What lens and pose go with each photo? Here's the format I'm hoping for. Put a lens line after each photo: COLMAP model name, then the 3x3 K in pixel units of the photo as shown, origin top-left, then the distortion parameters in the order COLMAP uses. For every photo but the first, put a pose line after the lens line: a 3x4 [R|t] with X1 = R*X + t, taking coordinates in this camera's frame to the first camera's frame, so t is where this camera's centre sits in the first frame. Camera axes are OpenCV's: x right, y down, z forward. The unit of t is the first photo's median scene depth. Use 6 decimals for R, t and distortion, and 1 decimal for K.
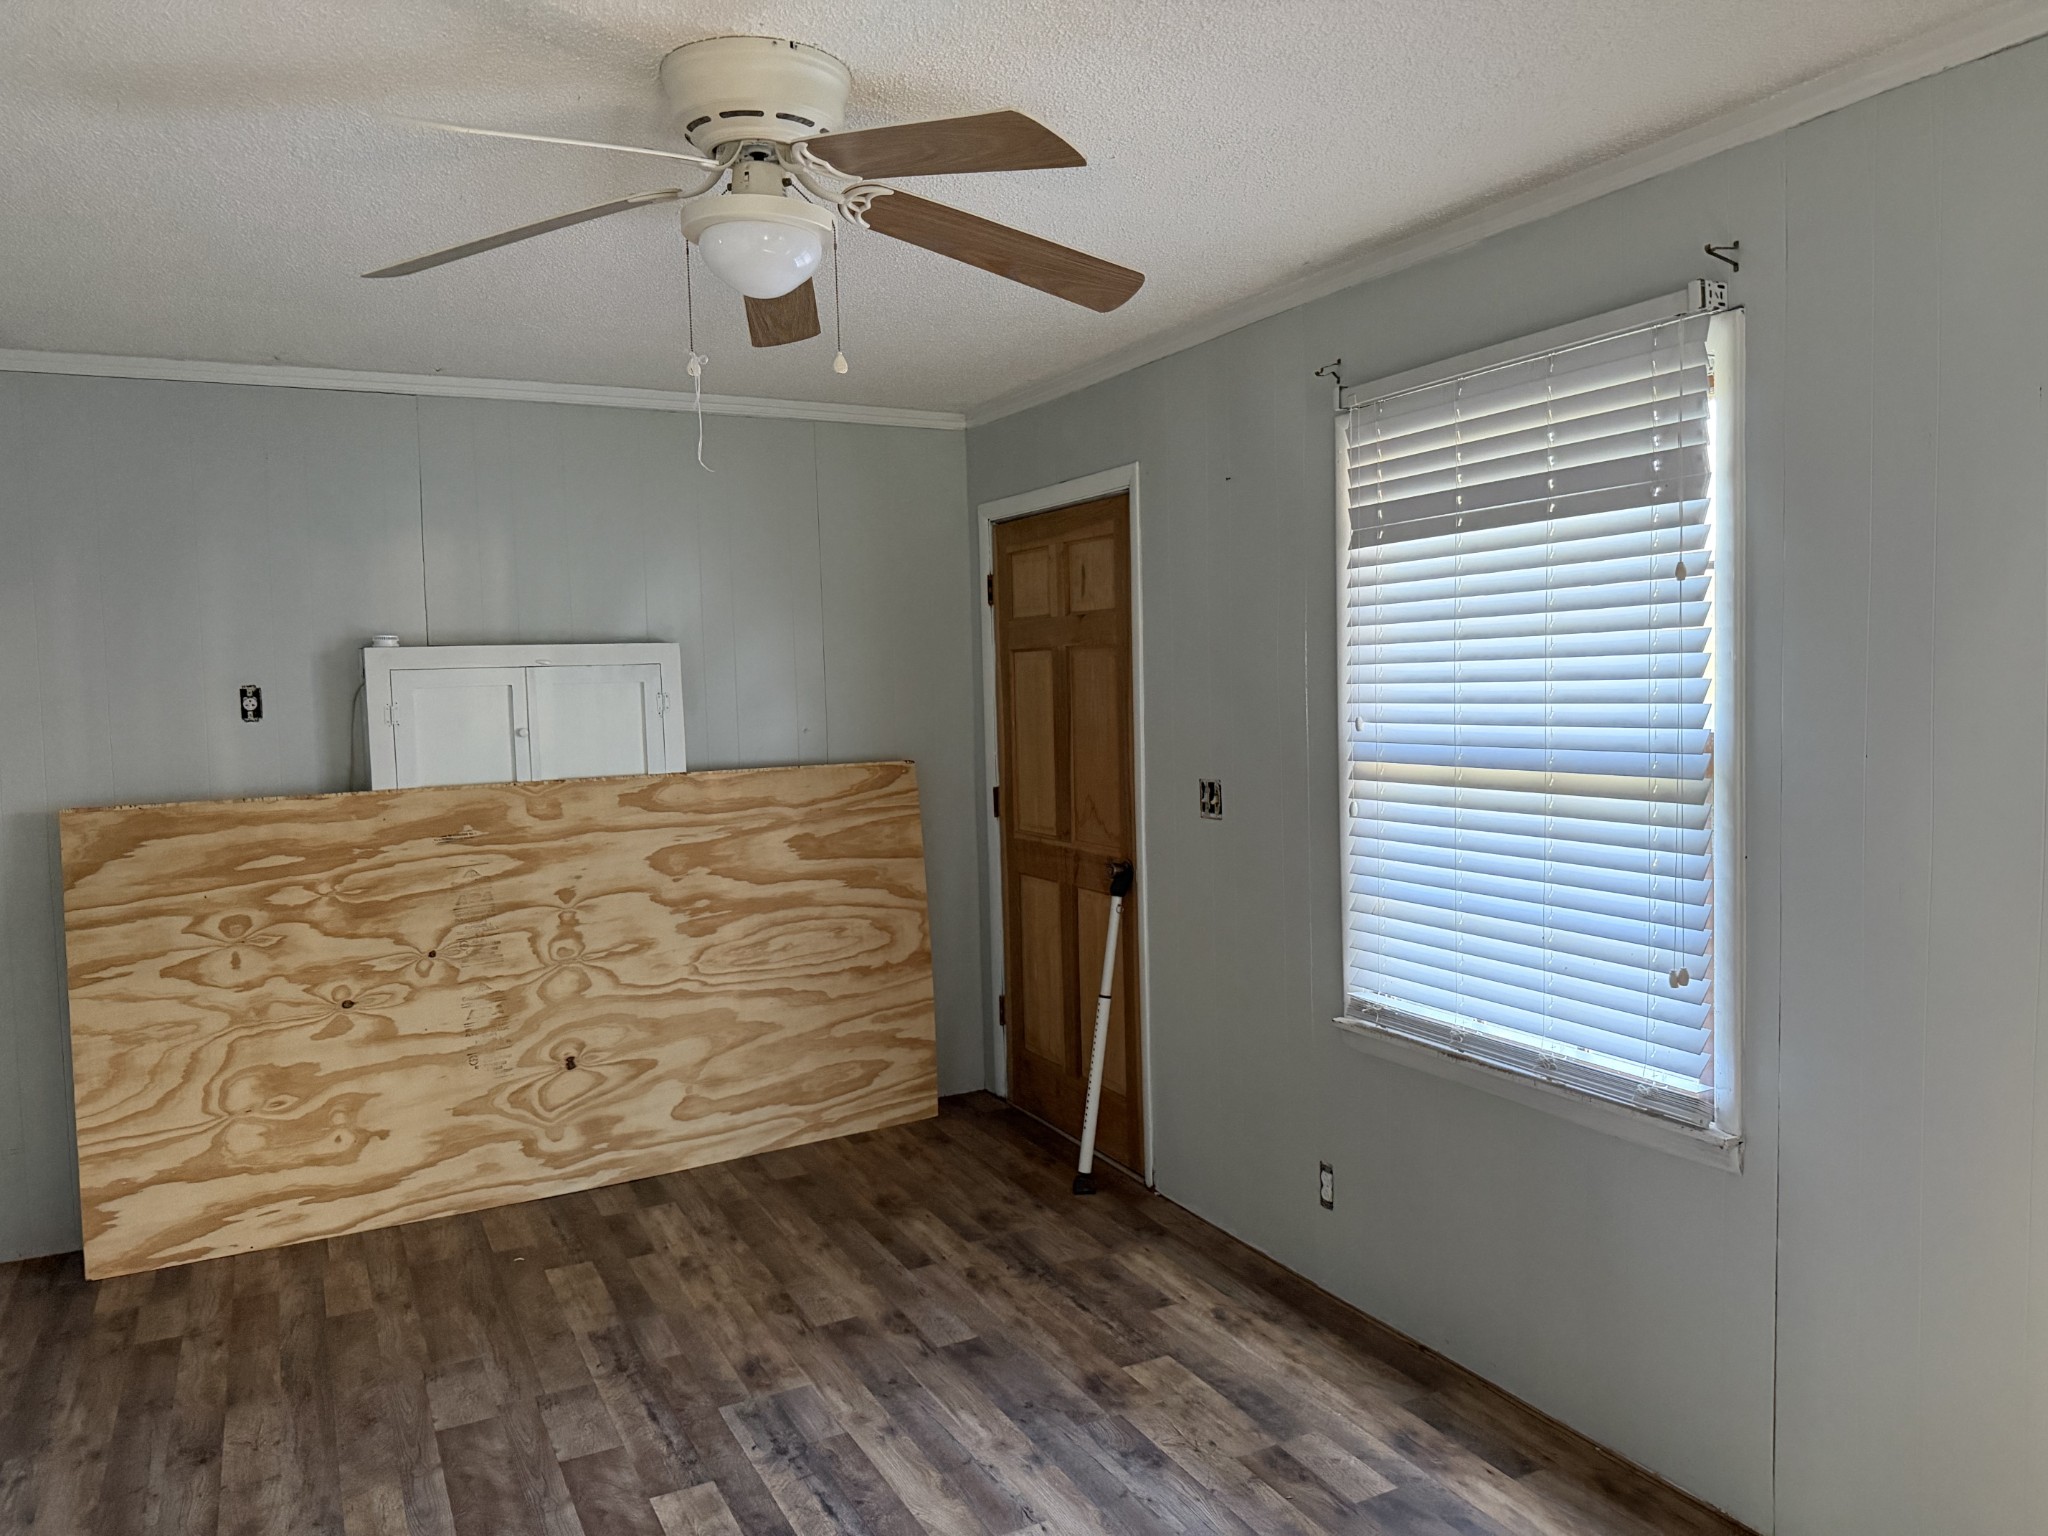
lens RADIAL K [[1393.9, 0, 1048.3], [0, 1393.9, 743.8], [0, 0, 1]] dist [0.000318, -0.027969]
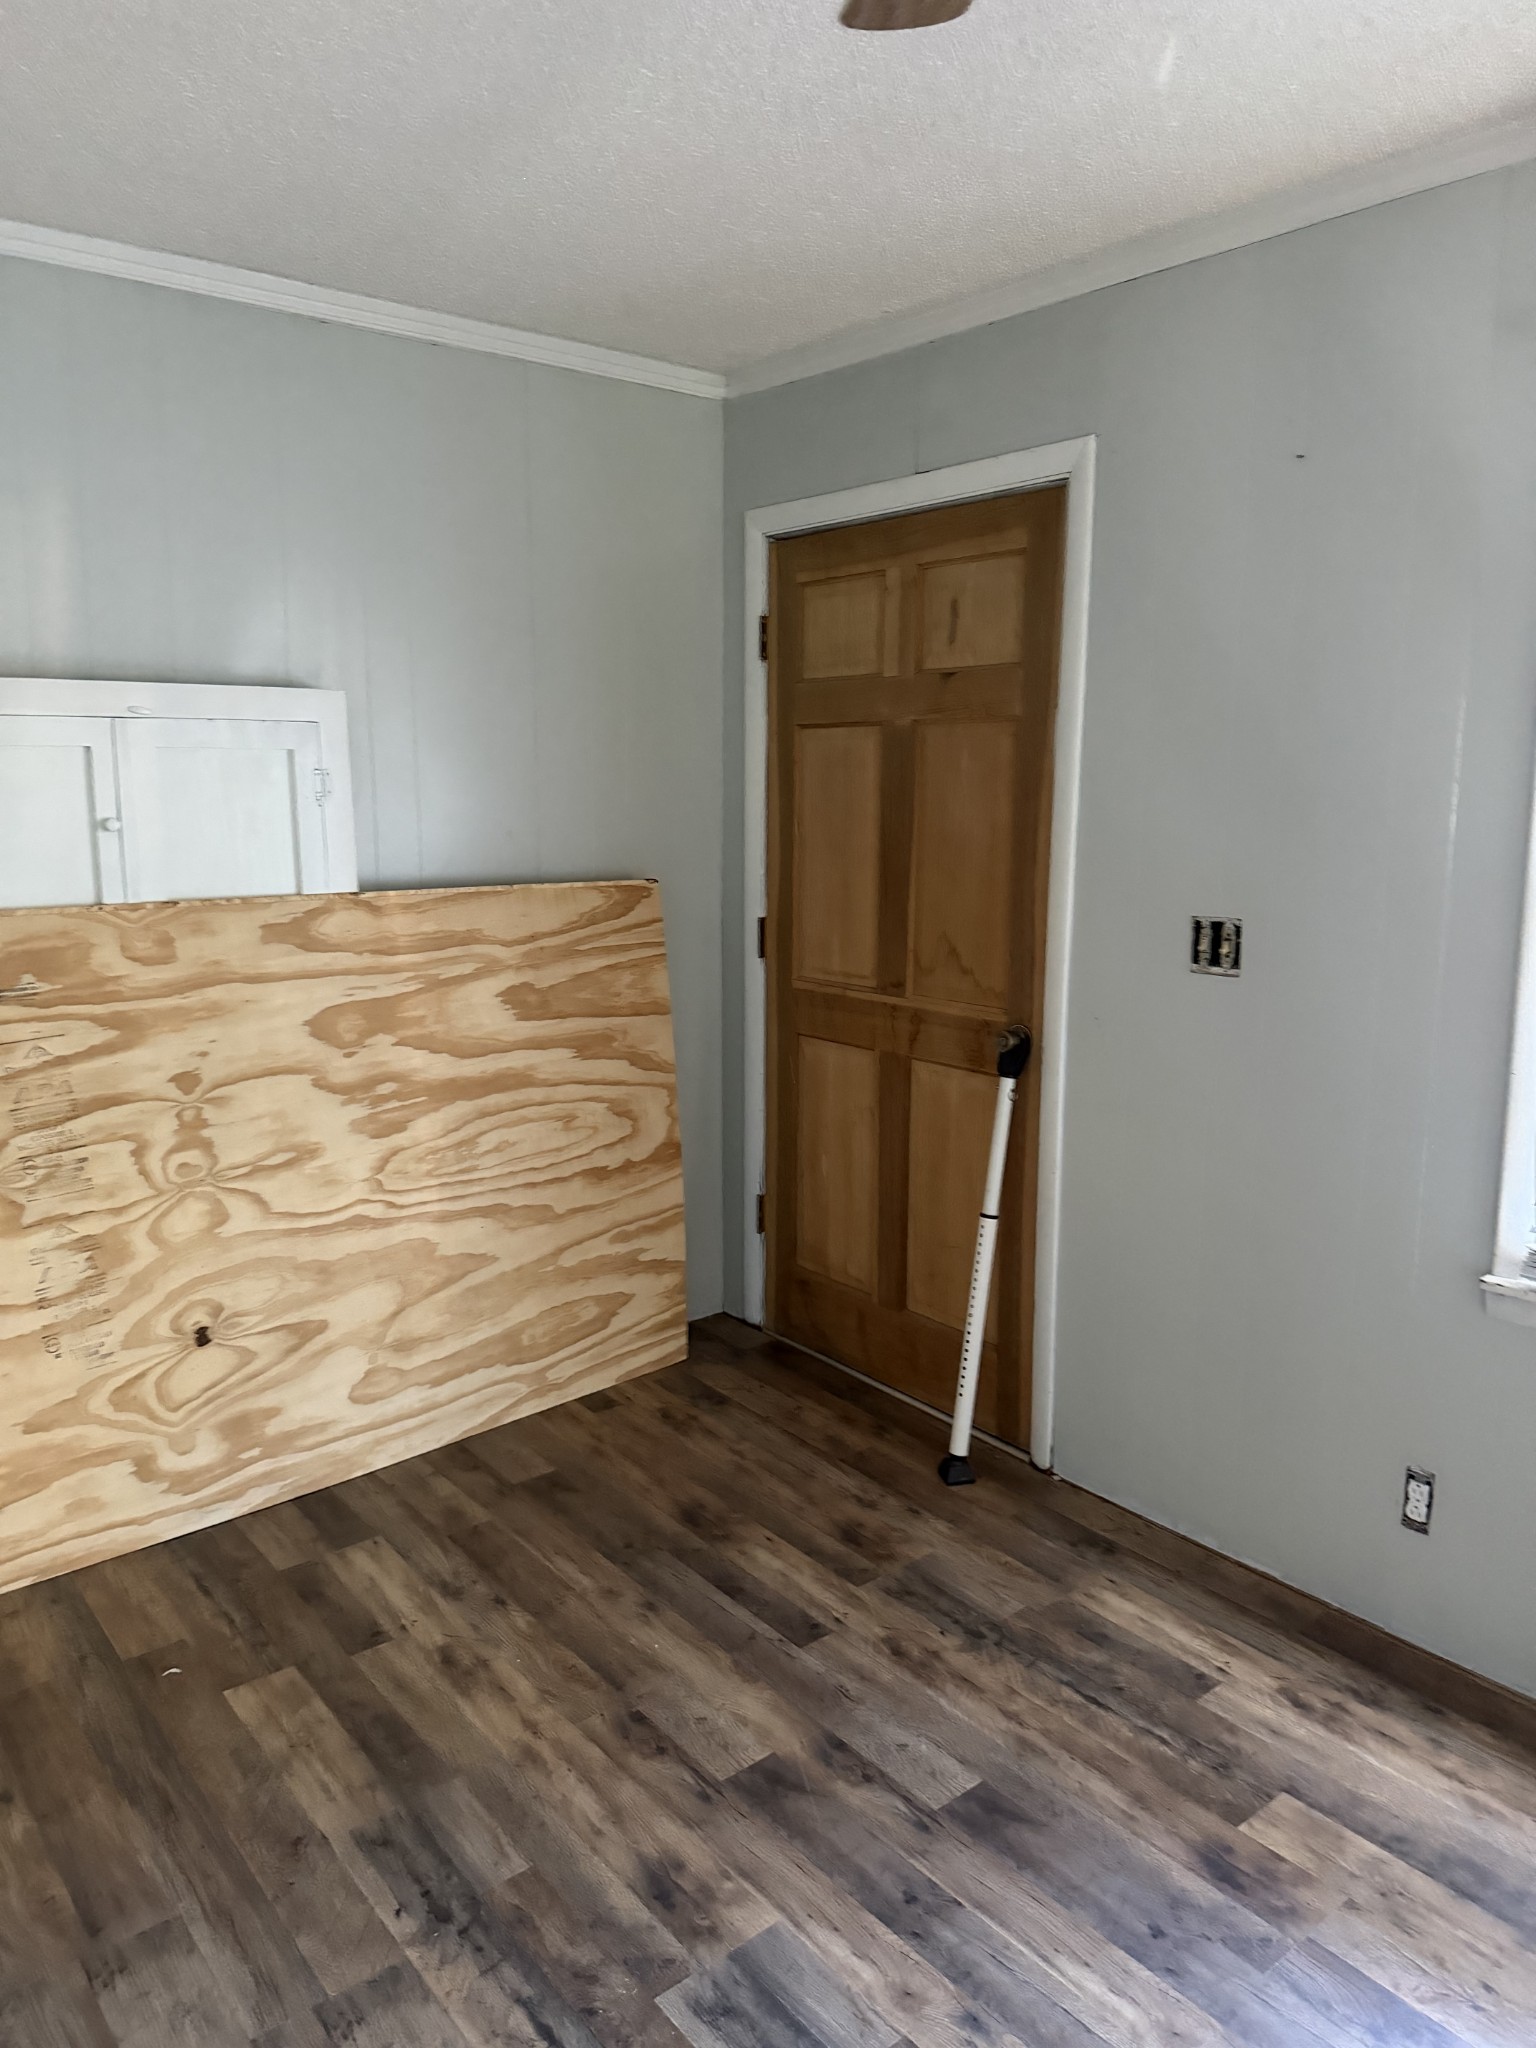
lens RADIAL K [[1409.2, 0, 764.6], [0, 1409.2, 1028.8], [0, 0, 1]] dist [-0.016065, -0.009196]
pose [[0.981832, -0.002761, 0.189732, -0.216734], [-0.019954, 0.992848, 0.117708, 0.003110], [-0.188700, -0.119355, 0.974755, 0.338279]]
